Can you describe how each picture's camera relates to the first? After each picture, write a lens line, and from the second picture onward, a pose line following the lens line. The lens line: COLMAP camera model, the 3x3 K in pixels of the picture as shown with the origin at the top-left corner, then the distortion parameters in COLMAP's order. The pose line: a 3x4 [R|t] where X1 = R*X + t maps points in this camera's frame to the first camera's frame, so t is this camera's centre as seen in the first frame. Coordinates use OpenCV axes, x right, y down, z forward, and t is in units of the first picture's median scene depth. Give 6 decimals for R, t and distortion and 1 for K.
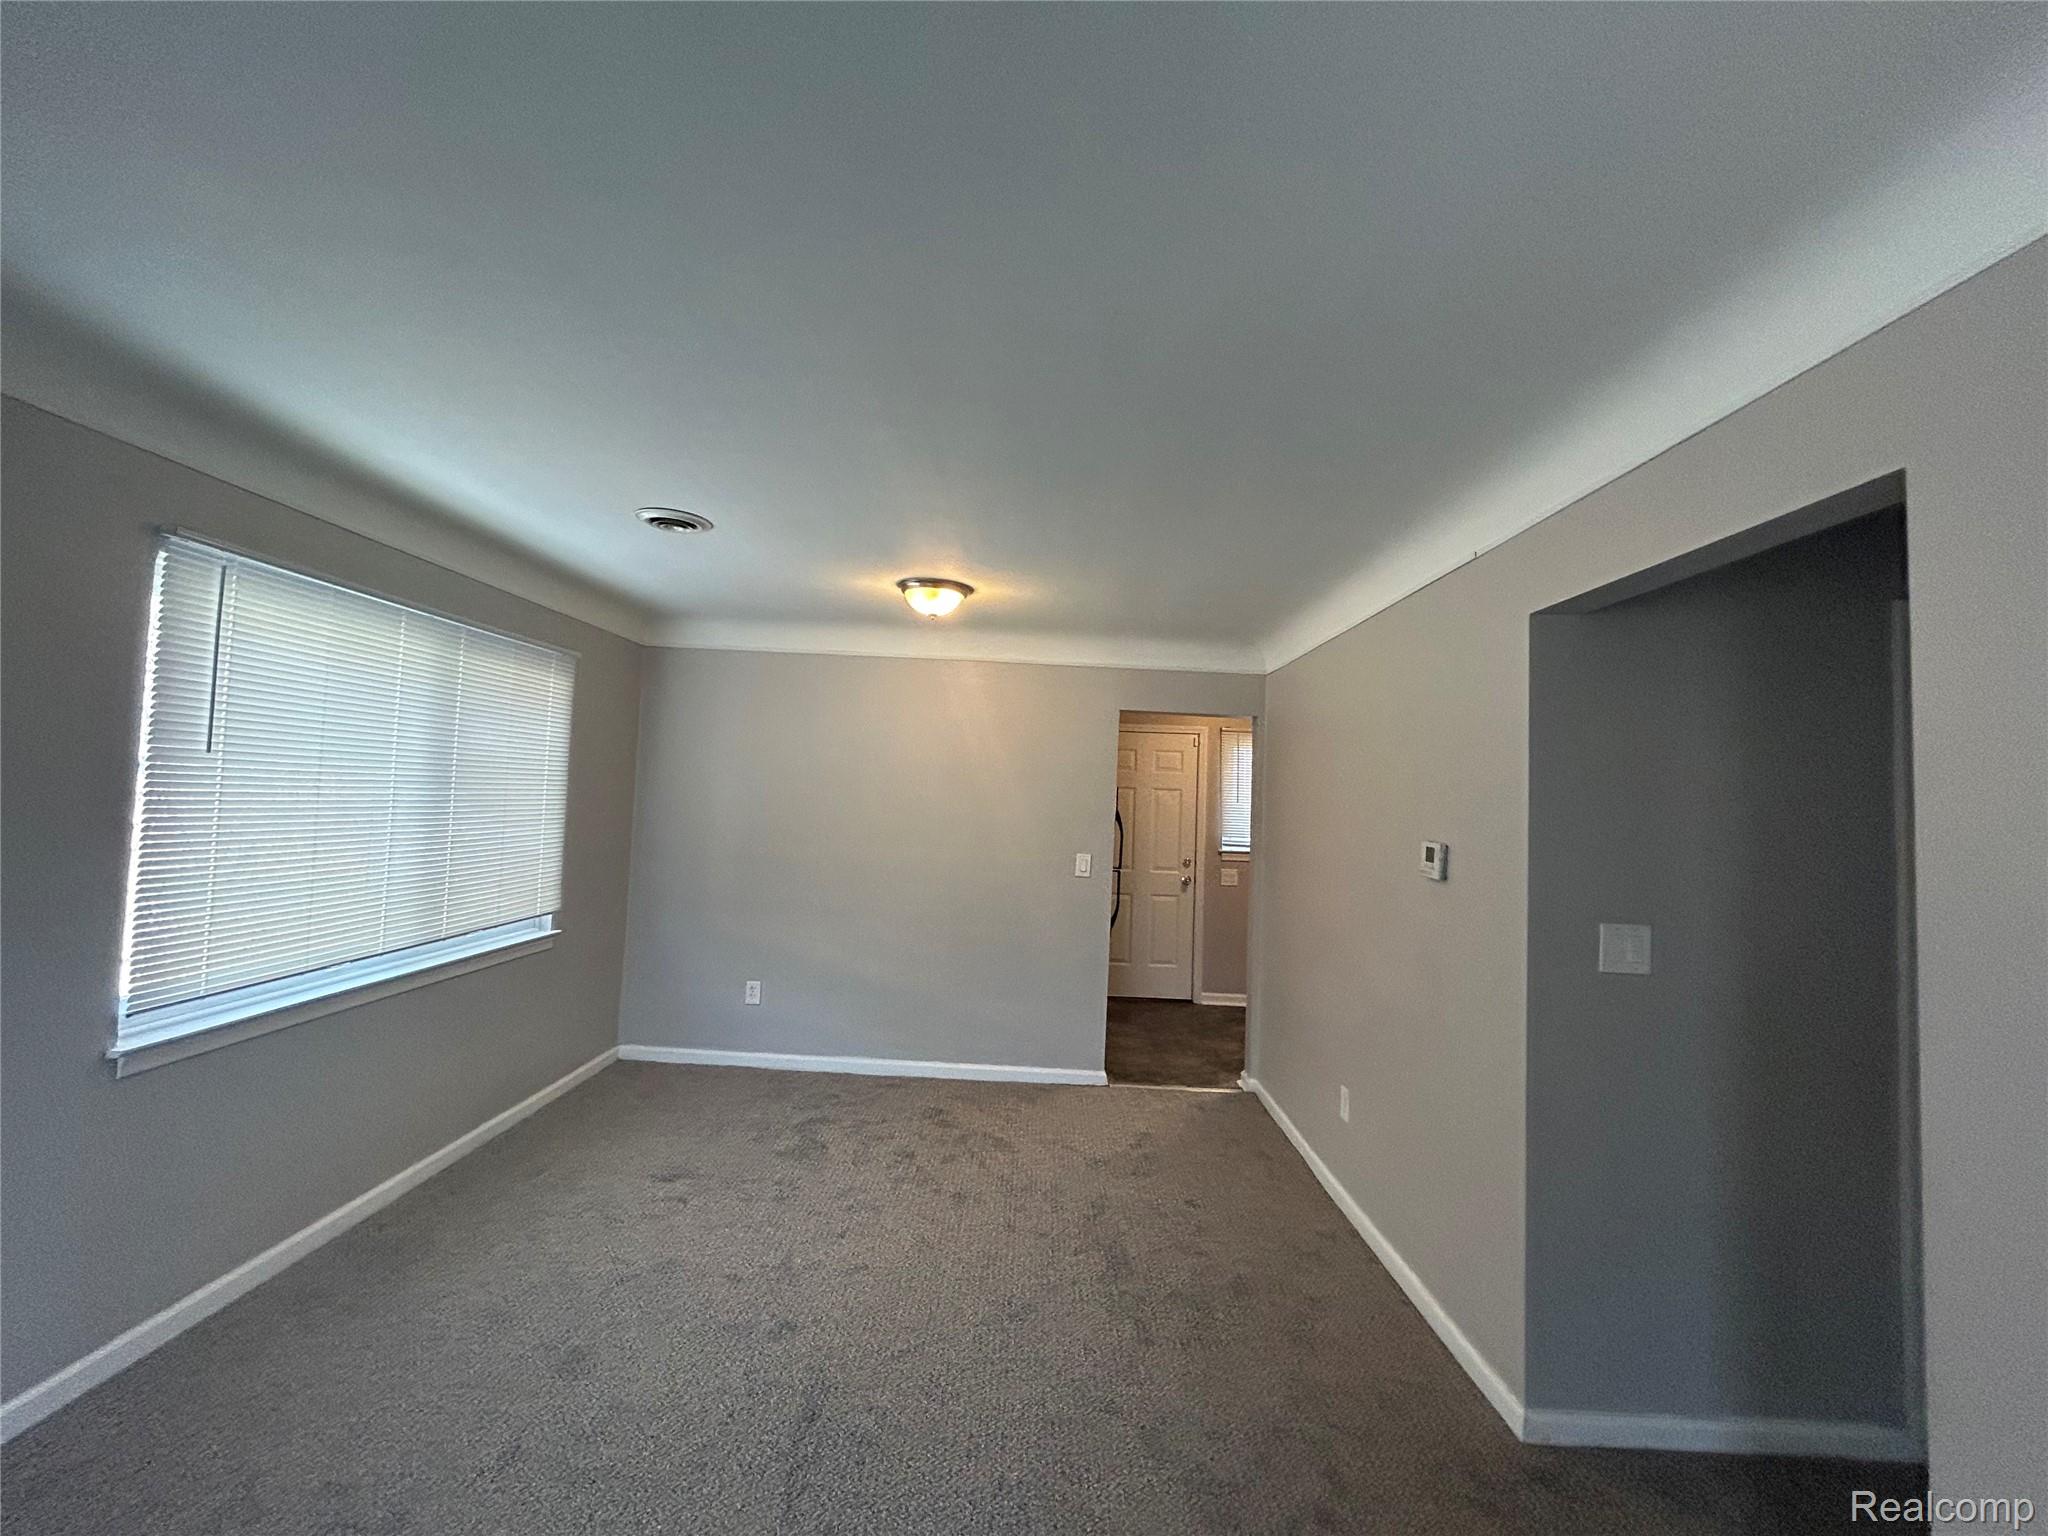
lens RADIAL K [[819.6, 0, 1025.4], [0, 819.6, 766.7], [0, 0, 1]] dist [-0.001159, 0.000407]
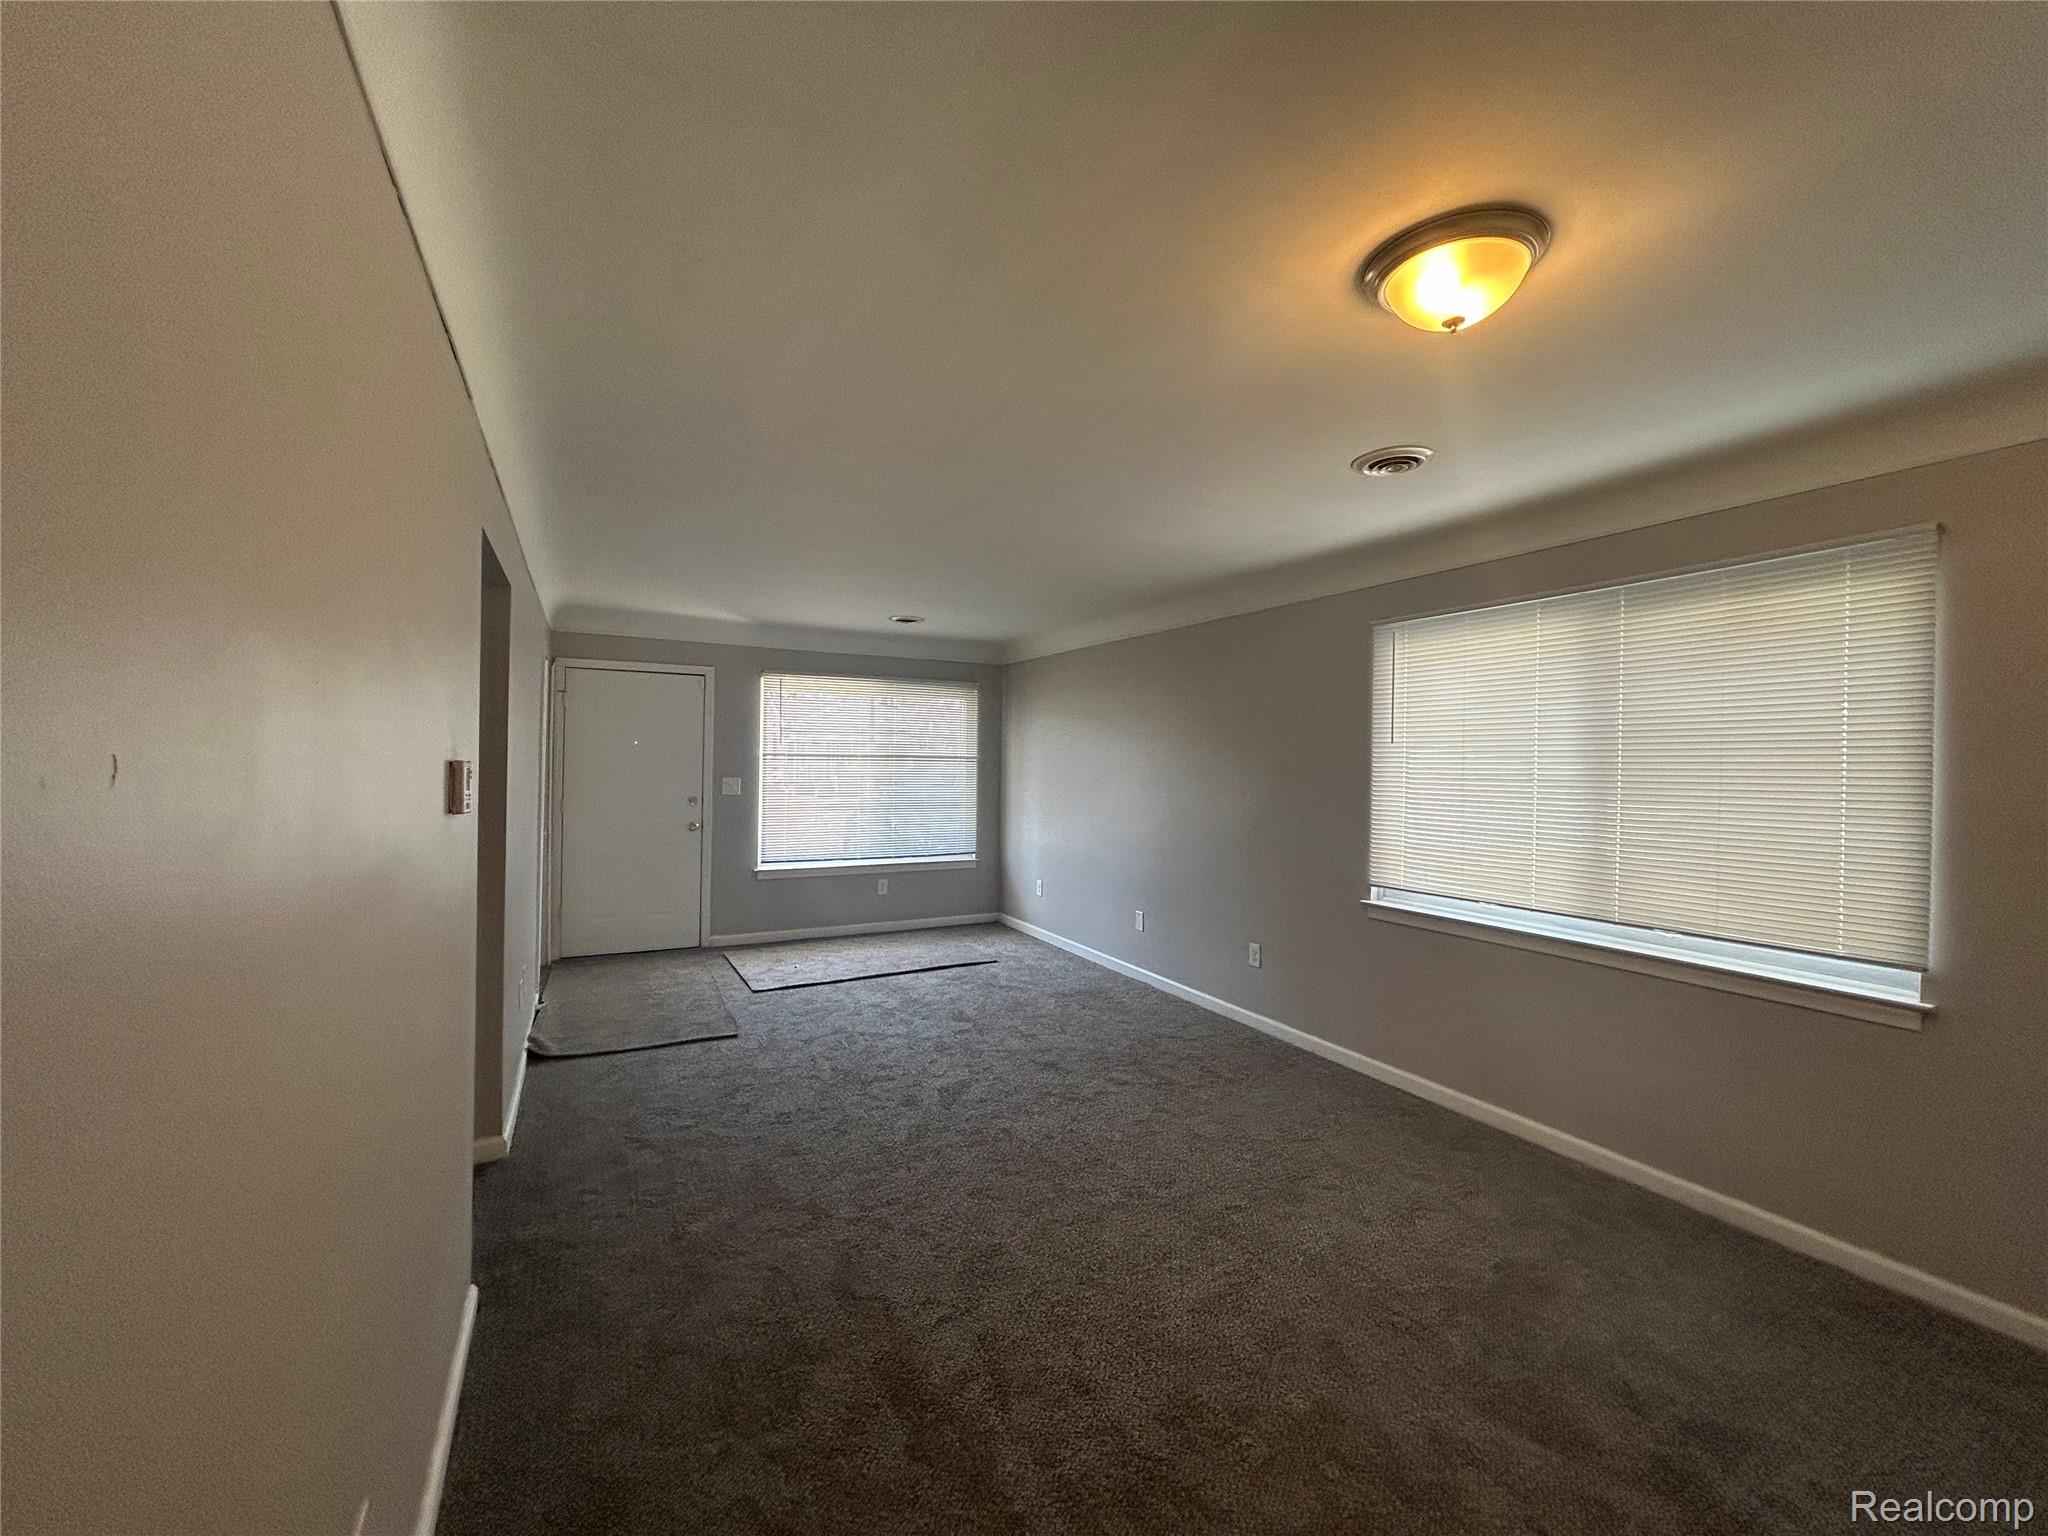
lens RADIAL K [[806.7, 0, 1024.0], [0, 806.7, 768.0], [0, 0, 1]] dist [-0.002193, -0.000357]
pose [[-0.876254, -0.044823, -0.479760, 0.279247], [-0.026710, 0.998652, -0.044517, 0.076471], [0.481109, -0.026194, -0.876270, 1.222718]]
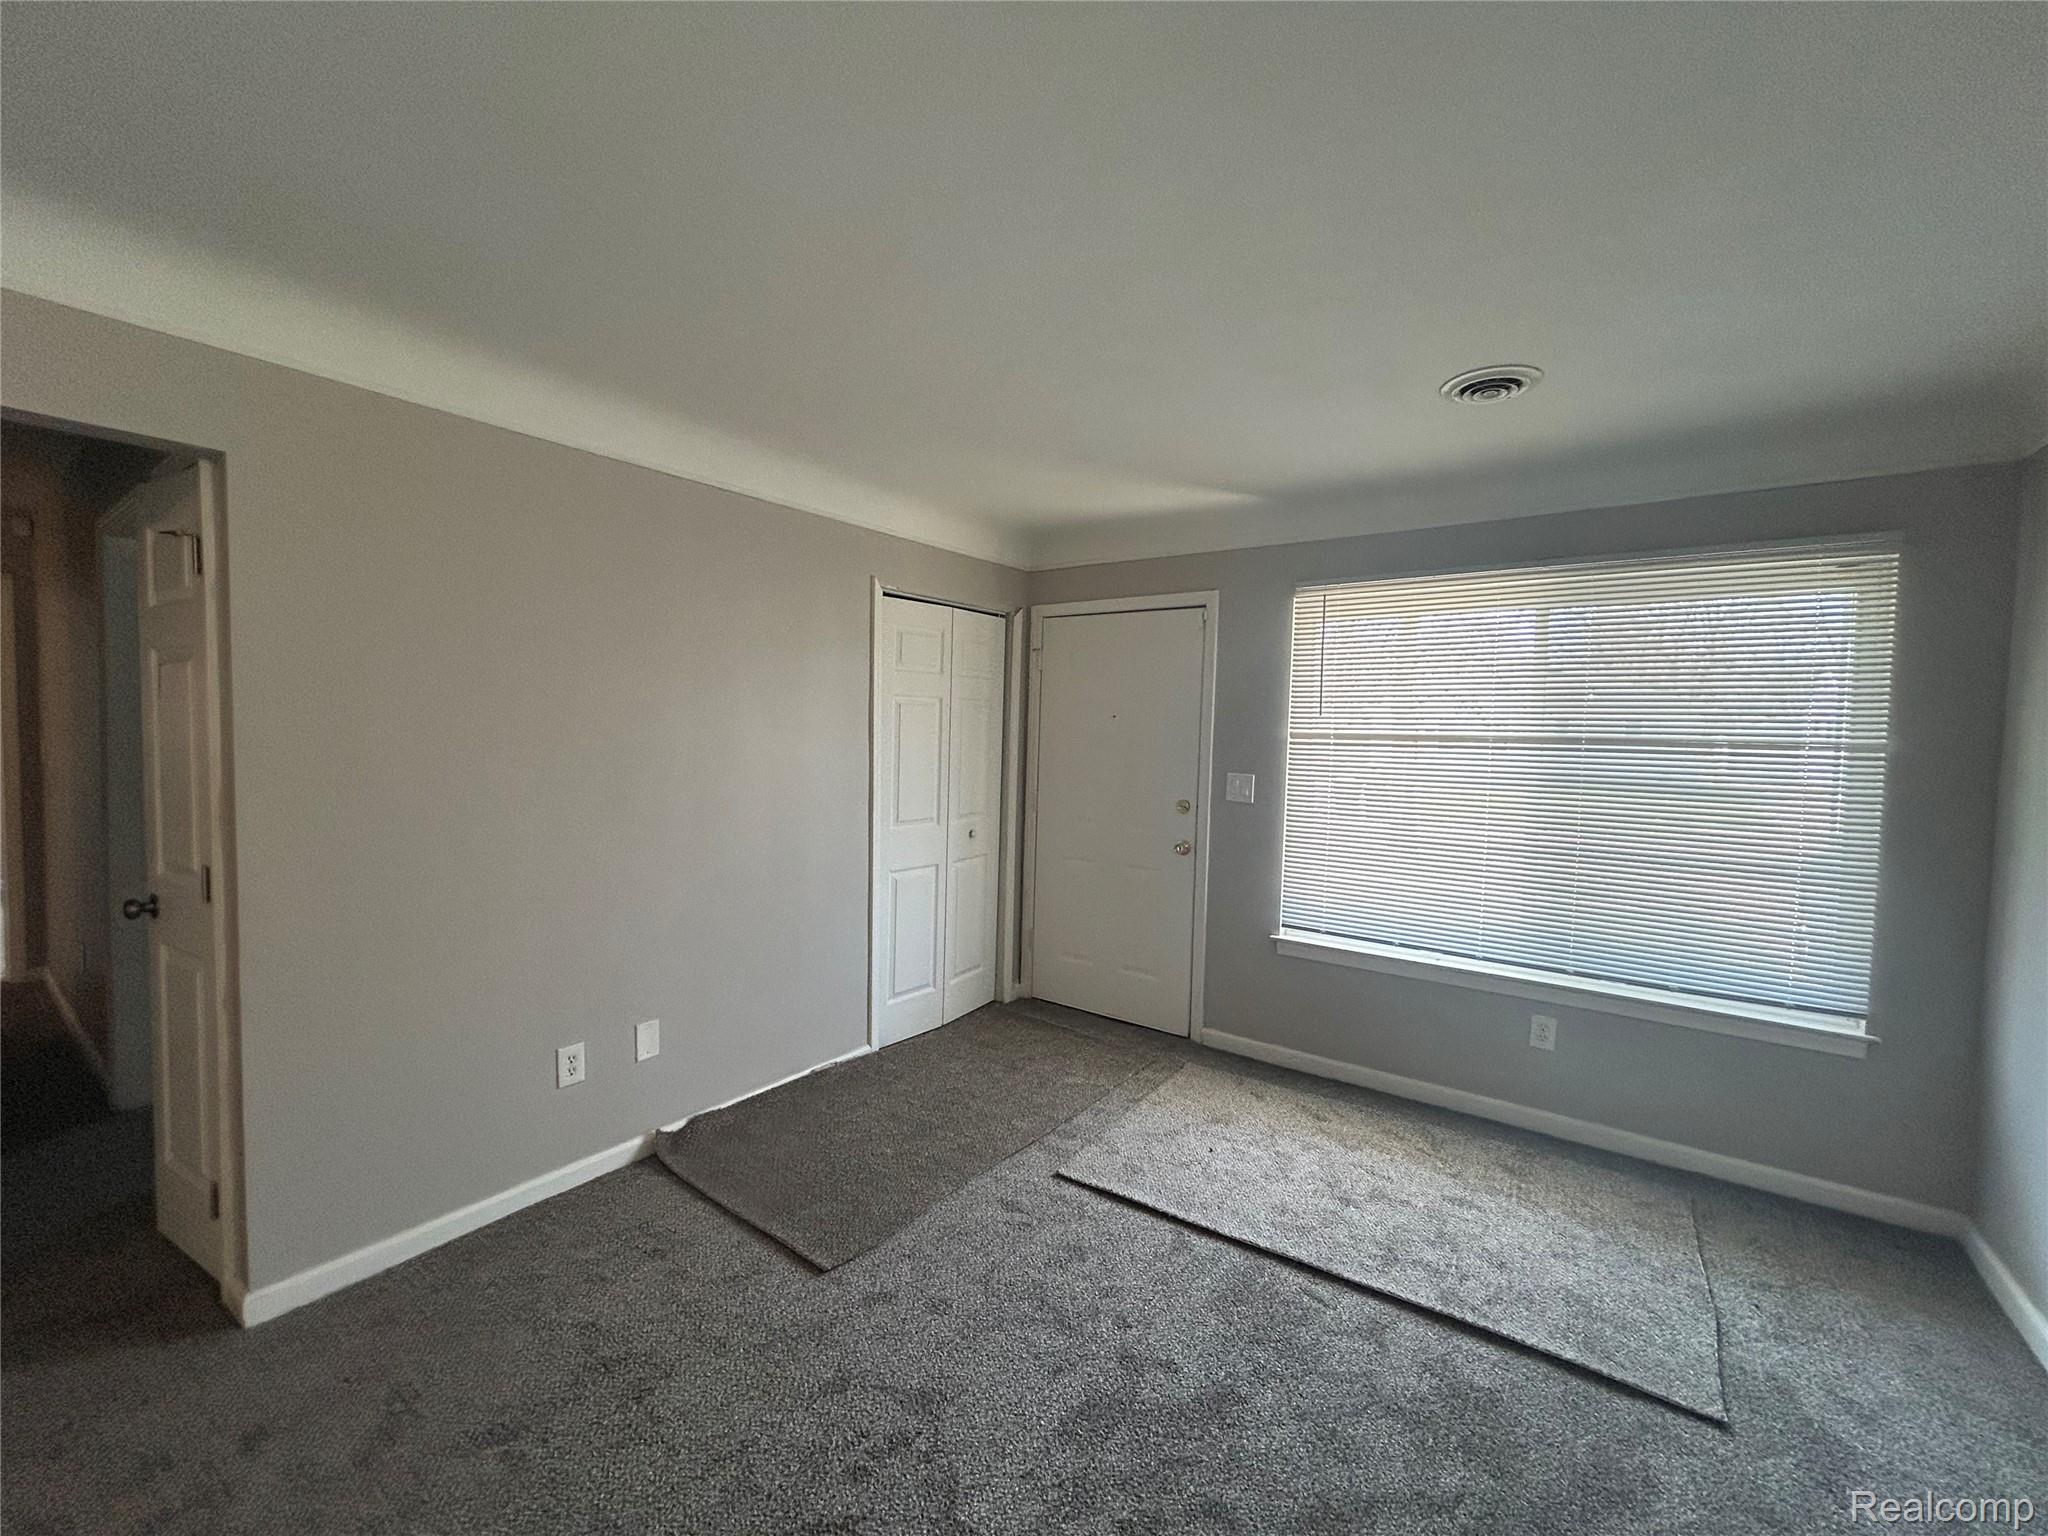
lens RADIAL K [[819.6, 0, 1025.4], [0, 819.6, 766.7], [0, 0, 1]] dist [-0.001159, 0.000407]
pose [[-0.822381, -0.080355, 0.563235, -0.343843], [-0.078372, 0.996538, 0.027742, 0.021449], [-0.563514, -0.021327, -0.825831, 0.449275]]
